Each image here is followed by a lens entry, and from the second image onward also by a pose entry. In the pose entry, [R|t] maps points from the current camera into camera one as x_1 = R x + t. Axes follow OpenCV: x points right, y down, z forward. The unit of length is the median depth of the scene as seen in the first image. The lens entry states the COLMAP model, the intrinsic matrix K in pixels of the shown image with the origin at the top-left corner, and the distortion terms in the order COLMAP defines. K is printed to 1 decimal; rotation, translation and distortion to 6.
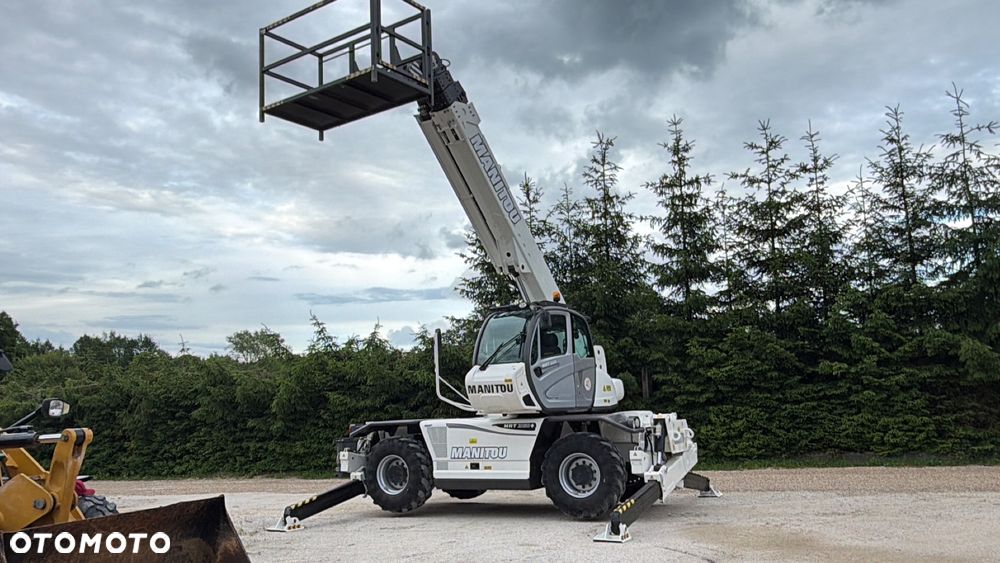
lens RADIAL K [[810.4, 0, 498.1], [0, 810.4, 286.4], [0, 0, 1]] dist [-0.002493, -0.000473]
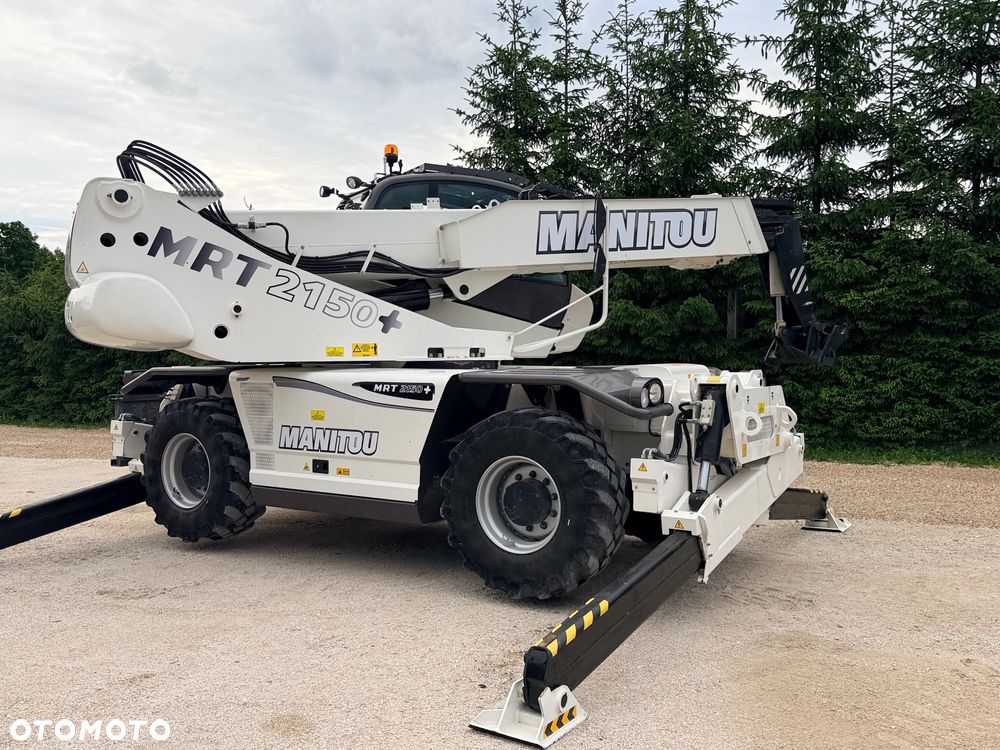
lens RADIAL K [[892.5, 0, 494.0], [0, 892.5, 375.1], [0, 0, 1]] dist [0.138074, -0.278759]
pose [[0.993361, 0.034791, -0.109654, 0.084706], [-0.014329, 0.983170, 0.182129, 0.045525], [0.114145, -0.179349, 0.977141, 0.325612]]
